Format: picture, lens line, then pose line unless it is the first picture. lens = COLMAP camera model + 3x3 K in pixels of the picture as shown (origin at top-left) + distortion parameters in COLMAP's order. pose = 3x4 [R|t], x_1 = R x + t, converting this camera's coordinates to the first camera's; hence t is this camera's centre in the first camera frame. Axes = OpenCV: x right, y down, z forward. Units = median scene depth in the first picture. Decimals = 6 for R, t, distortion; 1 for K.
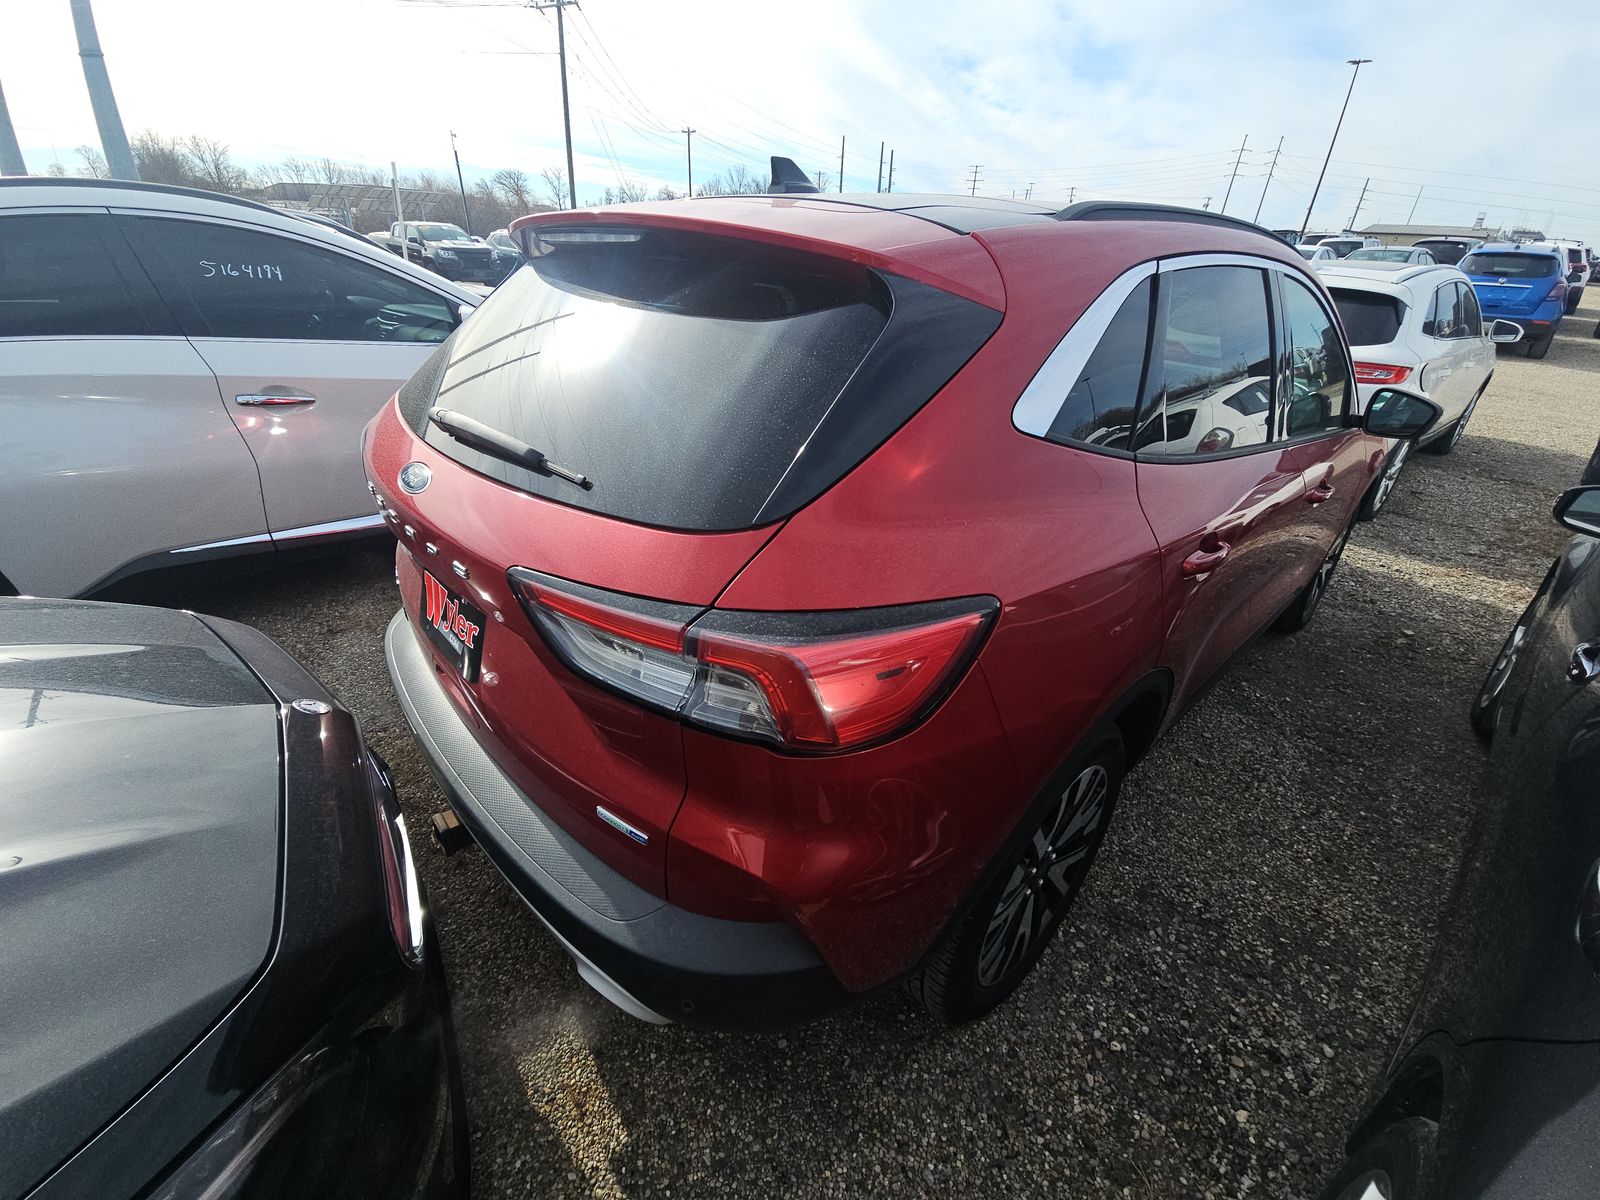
lens RADIAL K [[648.1, 0, 799.8], [0, 648.1, 594.6], [0, 0, 1]] dist [0.003713, -0.005466]
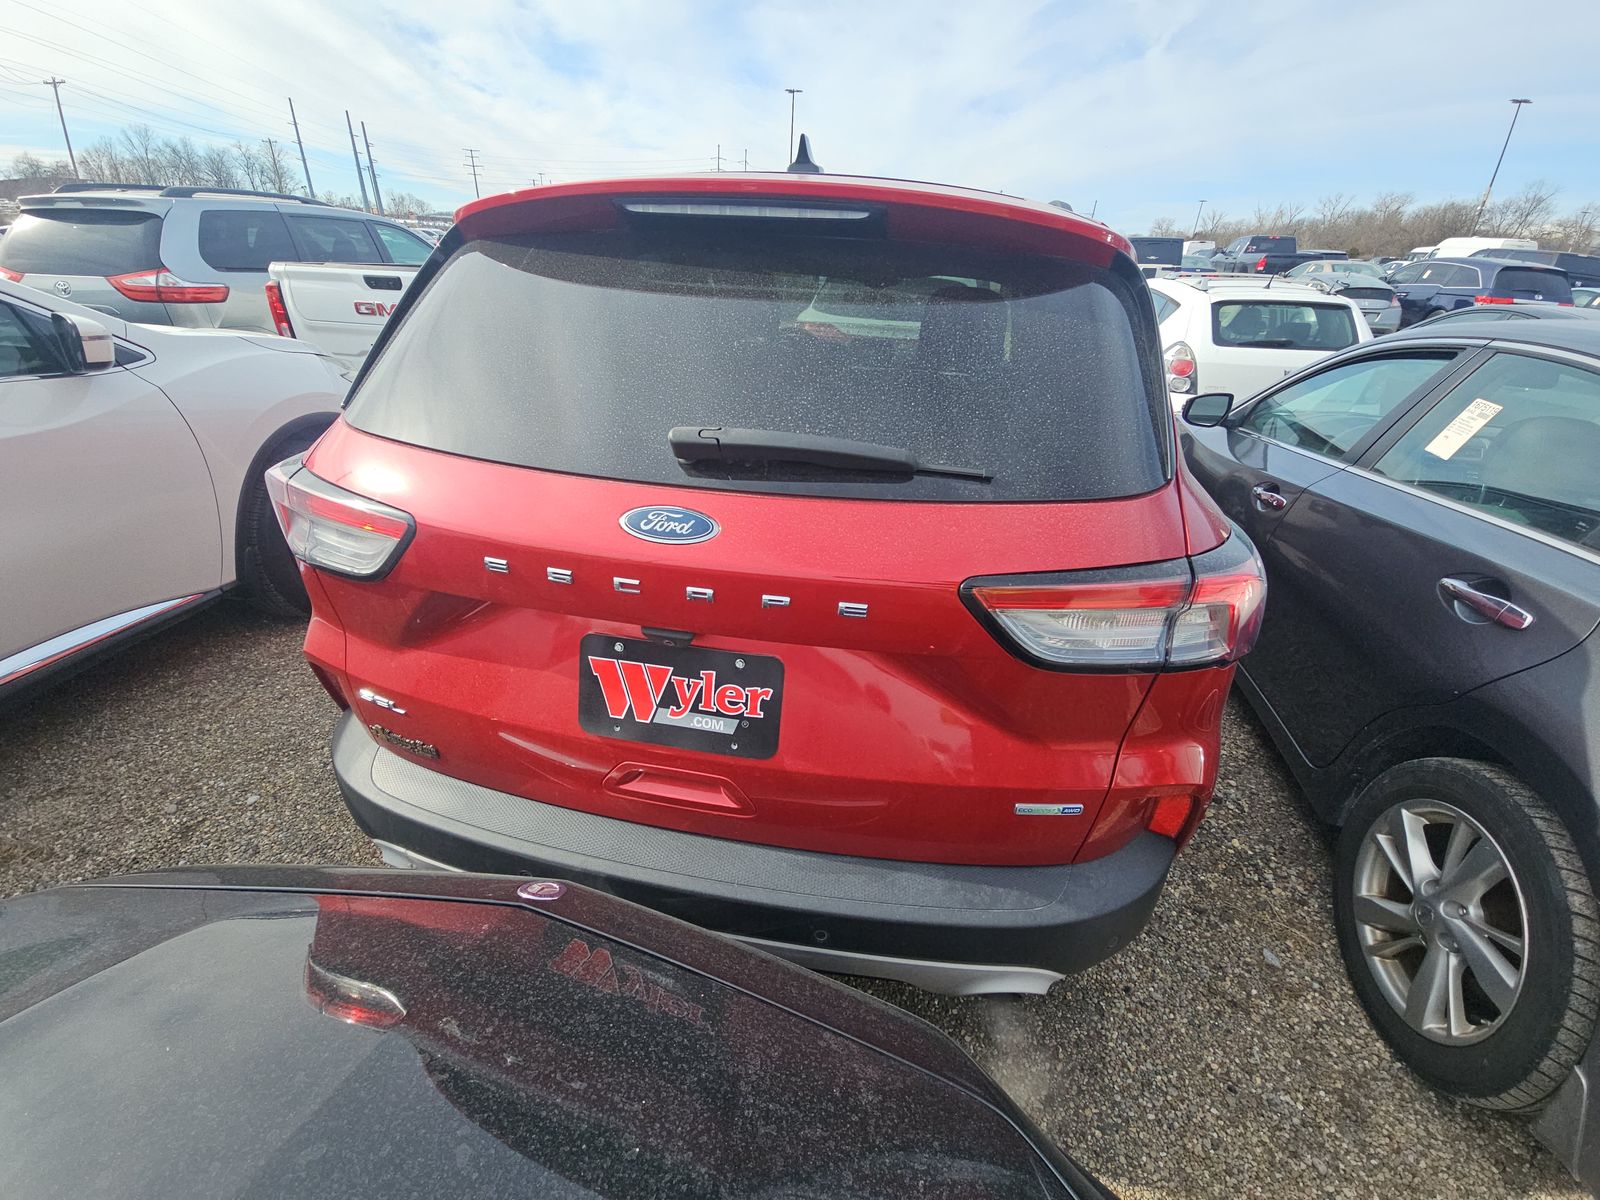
lens RADIAL K [[646.5, 0, 800.0], [0, 646.5, 600.0], [0, 0, 1]] dist [0.026850, -0.021409]
pose [[0.808519, -0.258943, 0.528437, -0.796471], [0.252348, 0.963792, 0.086177, -0.106311], [-0.531618, 0.063674, 0.844588, 0.258177]]
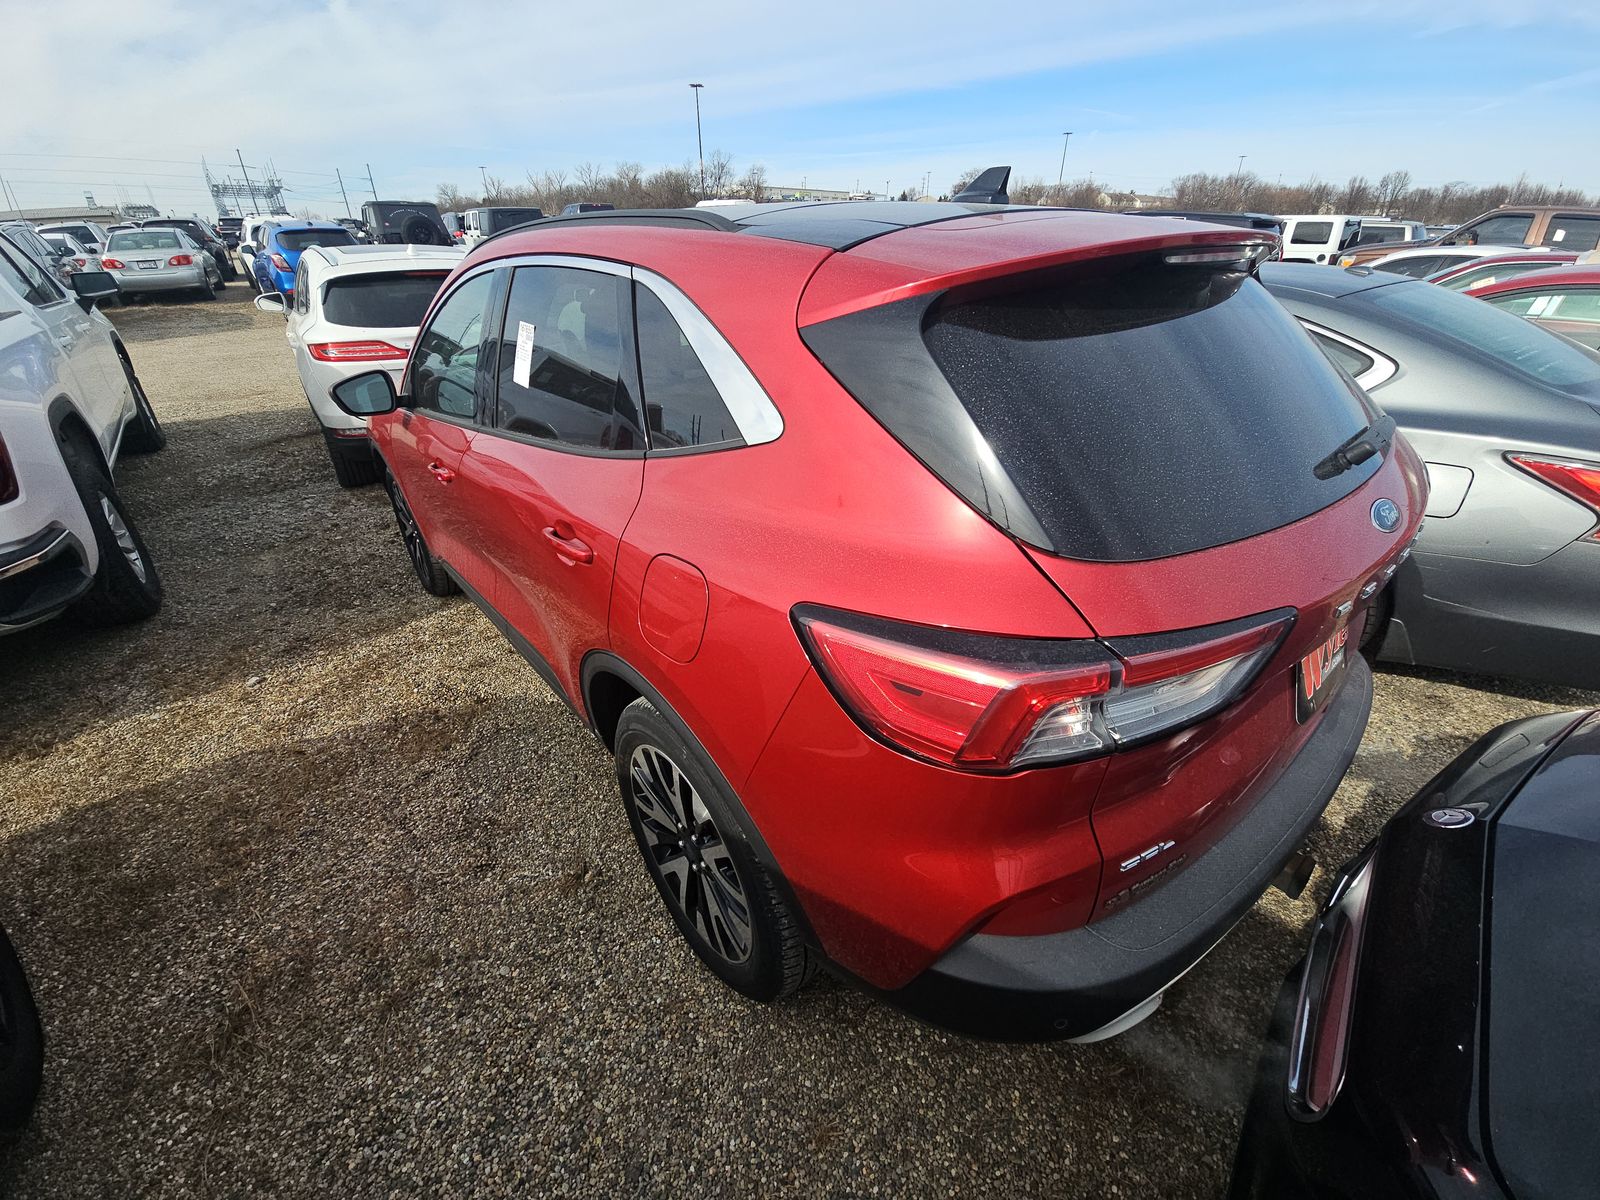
lens RADIAL K [[648.1, 0, 799.8], [0, 648.1, 594.6], [0, 0, 1]] dist [0.003713, -0.005466]
pose [[0.060708, -0.492228, 0.868347, -1.409184], [0.475163, 0.779307, 0.408535, -0.839930], [-0.877801, 0.387805, 0.281199, 1.447035]]
